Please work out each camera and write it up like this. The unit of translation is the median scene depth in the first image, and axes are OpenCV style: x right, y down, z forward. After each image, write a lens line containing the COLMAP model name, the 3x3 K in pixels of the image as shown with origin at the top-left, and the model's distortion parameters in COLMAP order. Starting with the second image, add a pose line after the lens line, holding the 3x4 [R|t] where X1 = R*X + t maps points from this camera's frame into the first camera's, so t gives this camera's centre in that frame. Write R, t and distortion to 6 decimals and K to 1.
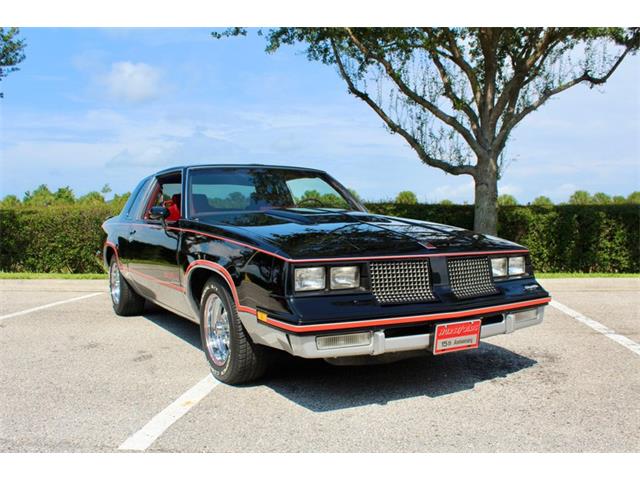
lens RADIAL K [[595.0, 0, 326.3], [0, 595.0, 242.3], [0, 0, 1]] dist [-0.149844, 0.139222]
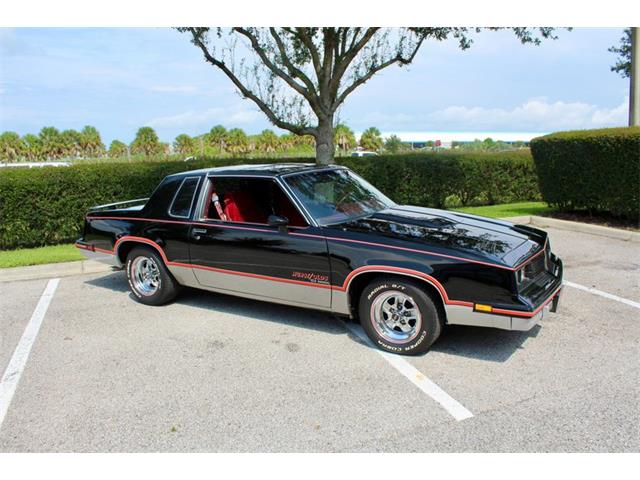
lens RADIAL K [[539.2, 0, 320.0], [0, 539.2, 240.0], [0, 0, 1]] dist [-0.170543, 0.163802]
pose [[0.883403, -0.097901, 0.458274, -0.269274], [0.035191, 0.989032, 0.143450, -0.062114], [-0.467291, -0.110597, 0.877159, 0.016768]]
